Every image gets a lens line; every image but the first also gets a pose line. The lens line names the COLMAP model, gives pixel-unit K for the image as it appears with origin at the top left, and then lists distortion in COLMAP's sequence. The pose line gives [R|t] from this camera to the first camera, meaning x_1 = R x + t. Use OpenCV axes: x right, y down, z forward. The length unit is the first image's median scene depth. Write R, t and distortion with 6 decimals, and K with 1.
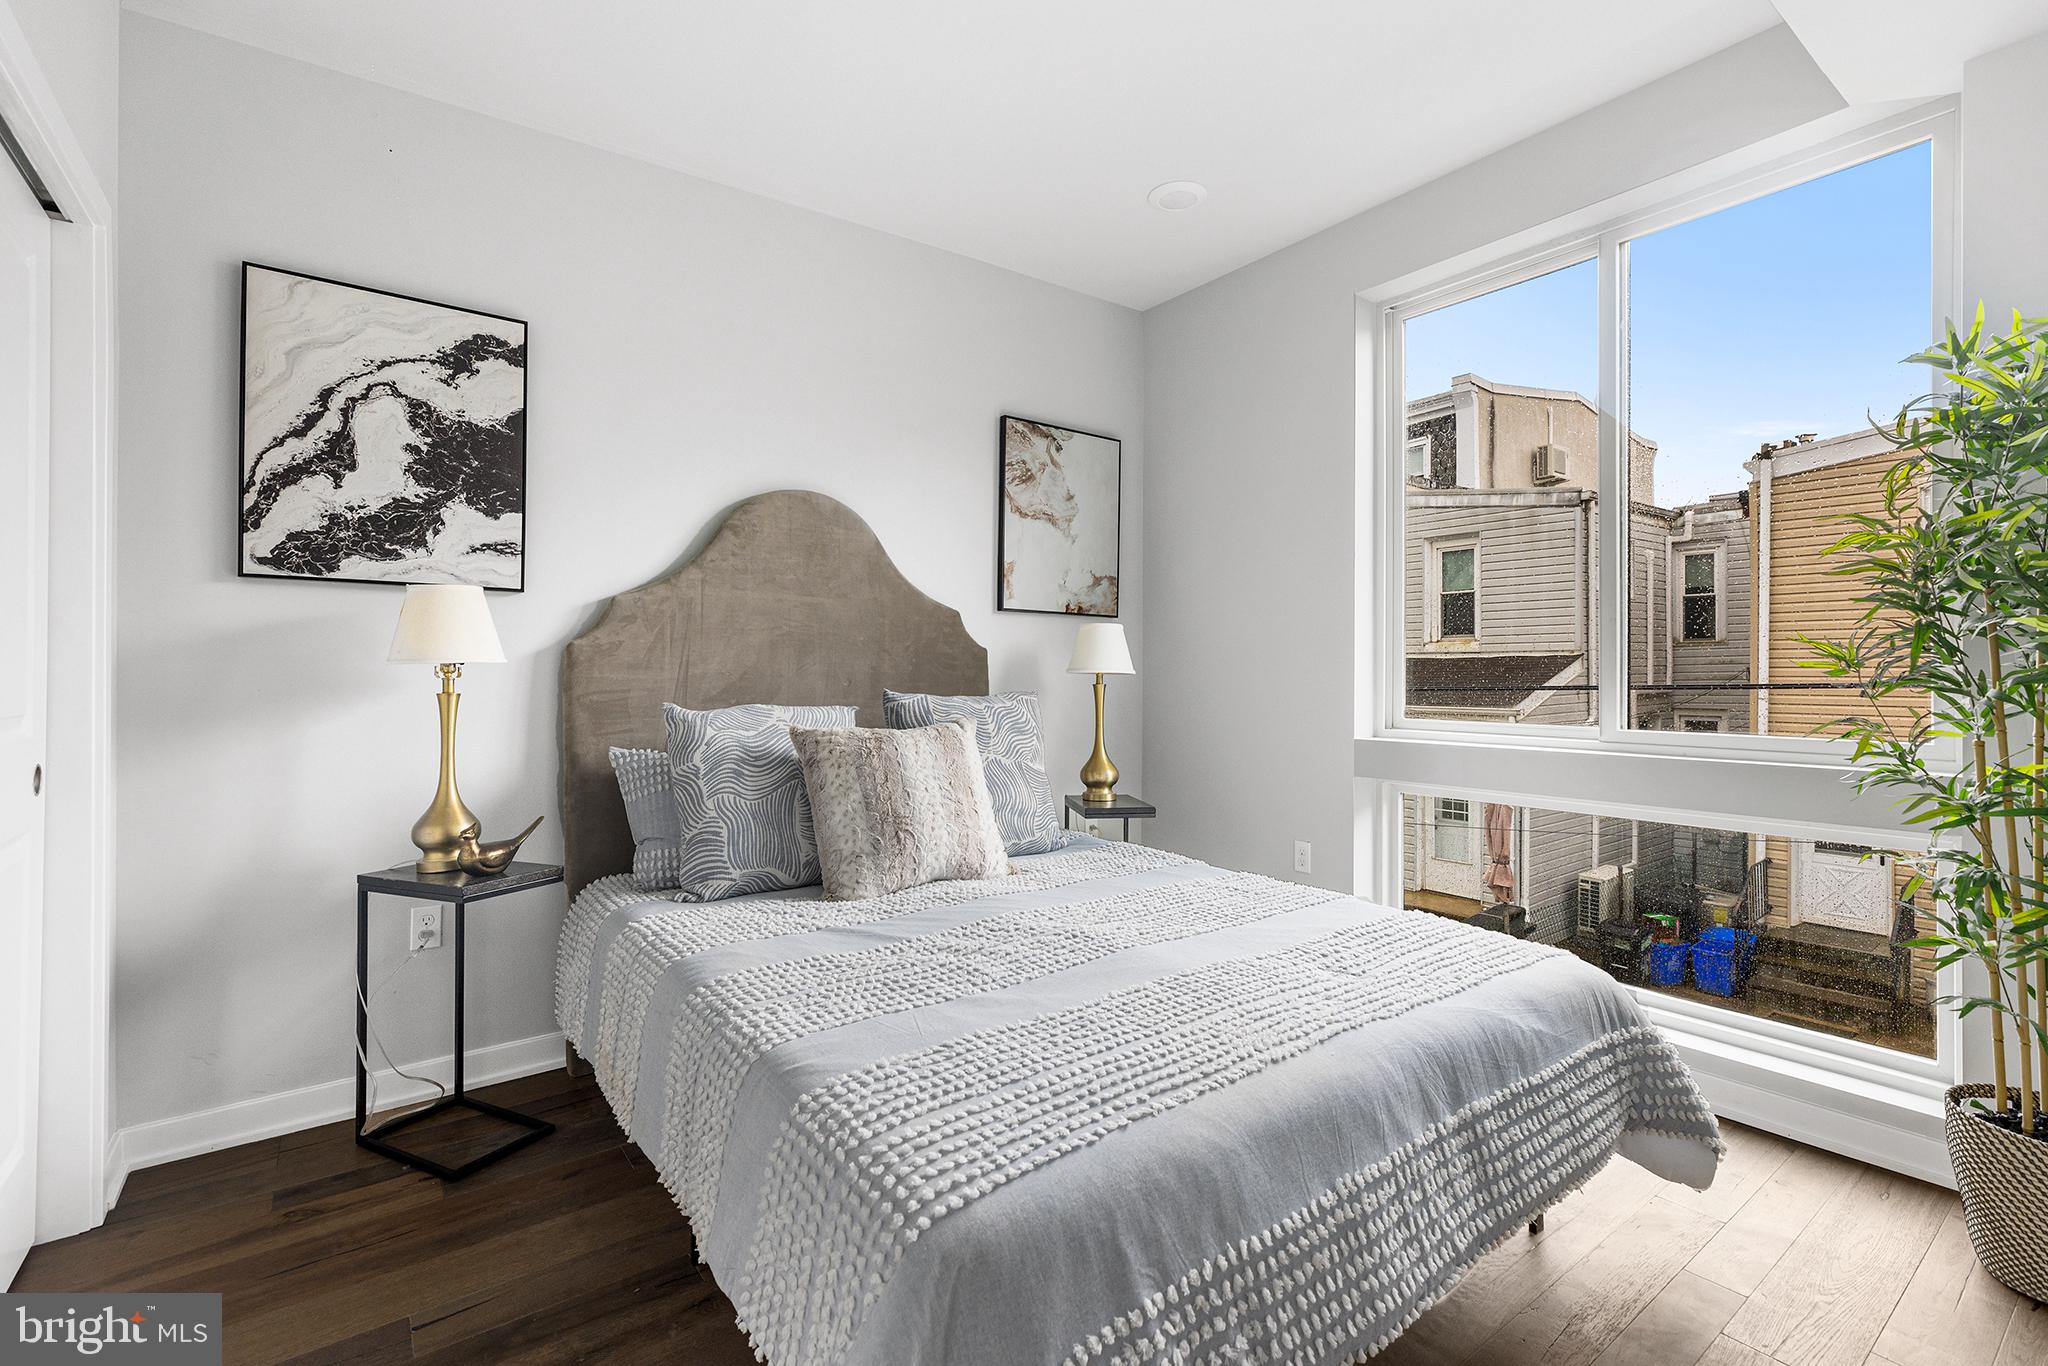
lens RADIAL K [[918.1, 0, 1018.7], [0, 918.1, 669.8], [0, 0, 1]] dist [-0.001380, -0.000704]
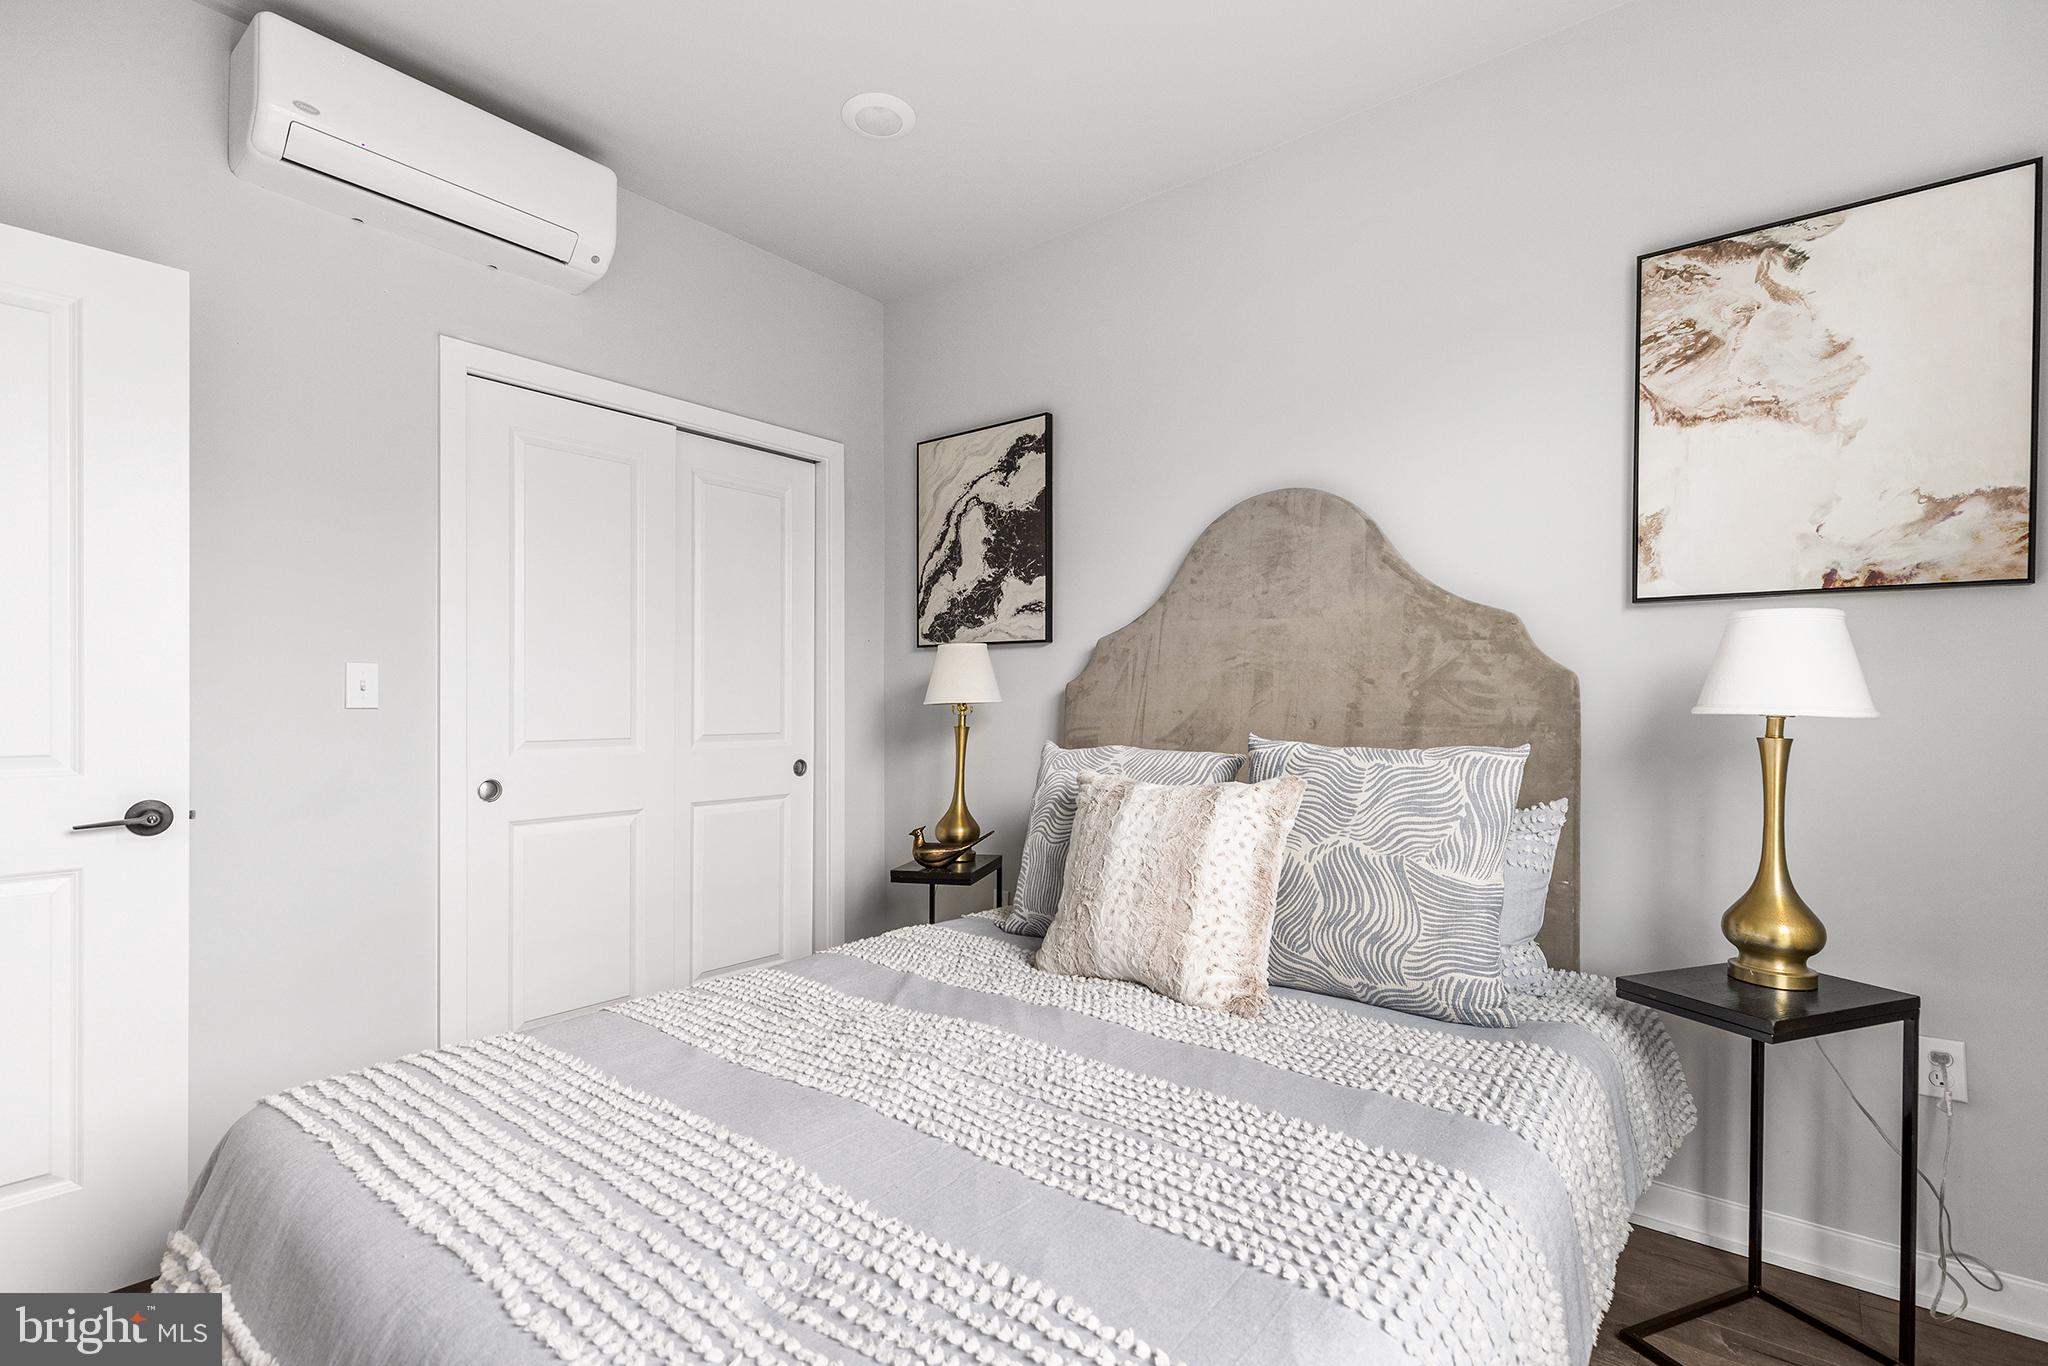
lens RADIAL K [[918.1, 0, 1019.7], [0, 918.1, 703.5], [0, 0, 1]] dist [-0.001380, -0.000704]
pose [[0.252284, -0.005740, -0.967636, 0.609490], [0.000141, 0.999983, -0.005896, 0.001003], [0.967653, 0.001351, 0.252281, 0.689313]]
